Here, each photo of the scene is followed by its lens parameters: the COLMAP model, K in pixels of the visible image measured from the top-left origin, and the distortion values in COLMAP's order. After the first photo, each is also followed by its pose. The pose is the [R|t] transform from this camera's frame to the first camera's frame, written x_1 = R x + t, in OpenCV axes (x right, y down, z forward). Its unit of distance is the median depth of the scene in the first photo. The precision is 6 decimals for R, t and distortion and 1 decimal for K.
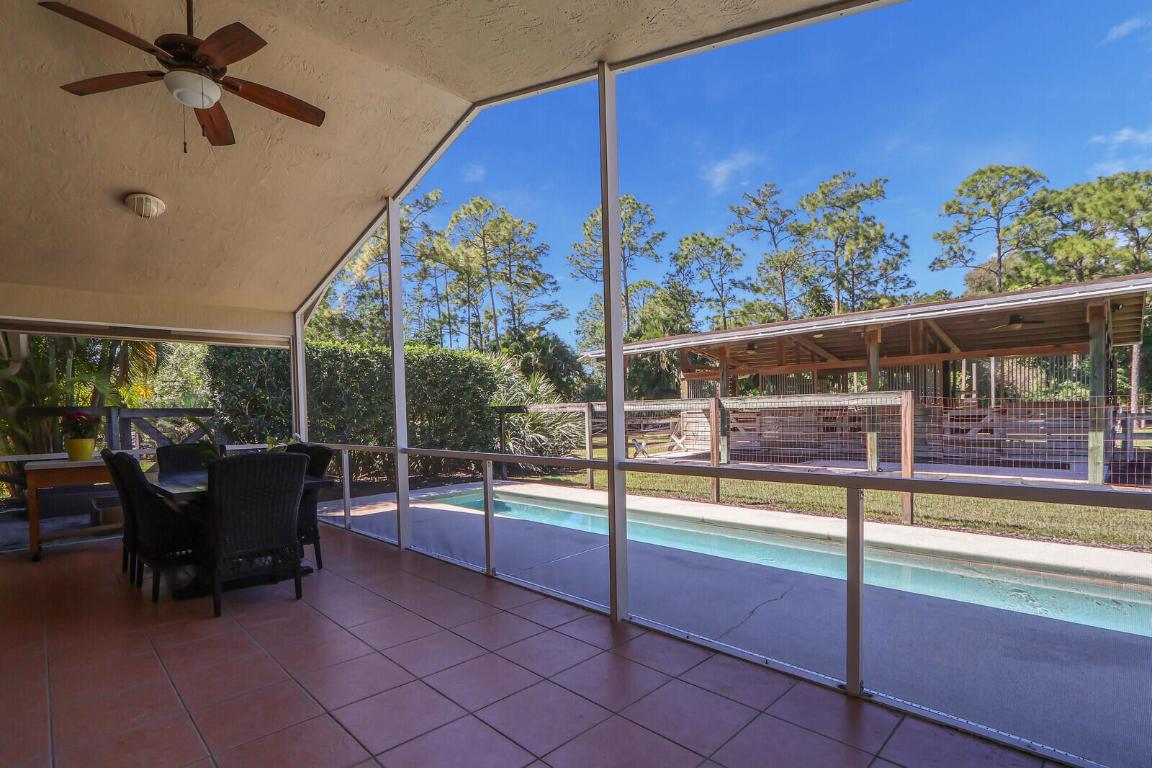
lens RADIAL K [[548.9, 0, 551.7], [0, 548.9, 429.1], [0, 0, 1]] dist [-0.015959, -0.000049]
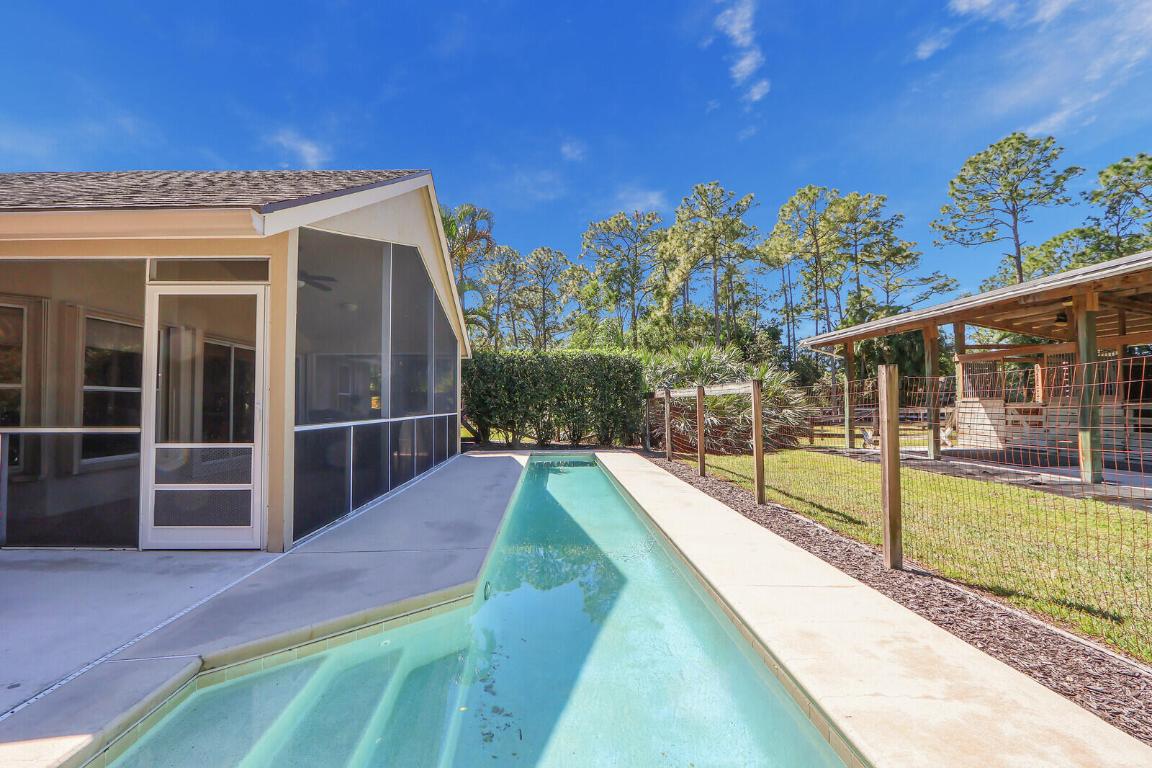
lens RADIAL K [[532.0, 0, 560.6], [0, 532.0, 387.0], [0, 0, 1]] dist [-0.028473, 0.007501]
pose [[0.733742, -0.001653, -0.679426, 0.191539], [-0.032972, 0.998732, -0.038038, -0.000592], [0.678628, 0.050312, 0.732757, -0.007806]]
